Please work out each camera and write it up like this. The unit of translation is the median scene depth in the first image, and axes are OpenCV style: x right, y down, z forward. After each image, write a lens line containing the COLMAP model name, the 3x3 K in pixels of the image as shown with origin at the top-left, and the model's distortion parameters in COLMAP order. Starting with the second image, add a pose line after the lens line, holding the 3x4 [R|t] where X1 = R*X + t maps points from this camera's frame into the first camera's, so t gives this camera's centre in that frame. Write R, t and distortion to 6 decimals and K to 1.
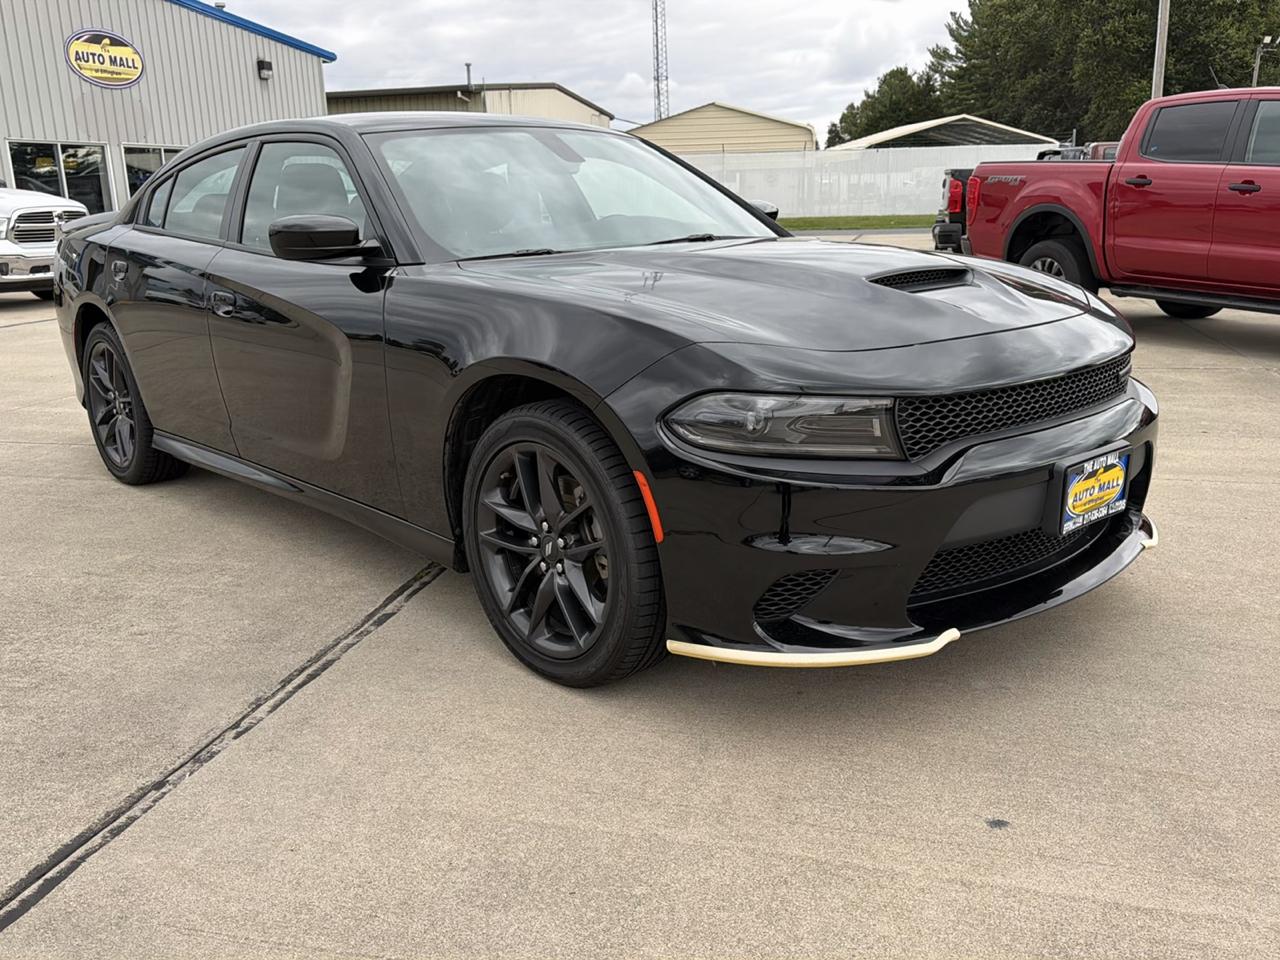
lens RADIAL K [[1159.6, 0, 644.9], [0, 1159.6, 483.8], [0, 0, 1]] dist [0.076851, -0.121696]
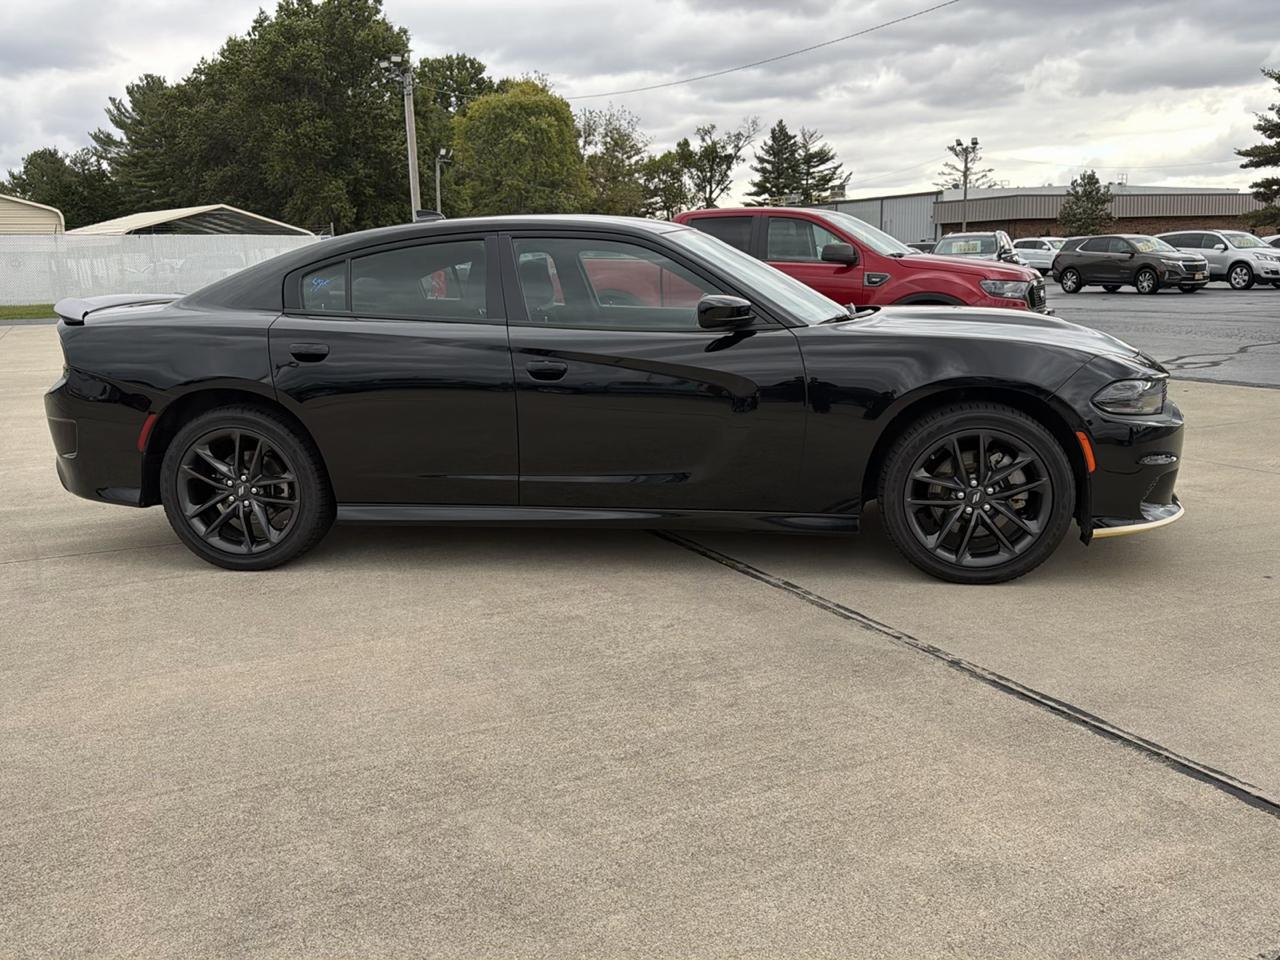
lens RADIAL K [[1159.6, 0, 644.9], [0, 1159.6, 483.8], [0, 0, 1]] dist [0.076851, -0.121696]
pose [[0.775366, -0.108610, 0.622103, -0.472386], [0.153093, 0.988042, -0.018312, -0.000564], [-0.612675, 0.109438, 0.782721, 0.013167]]
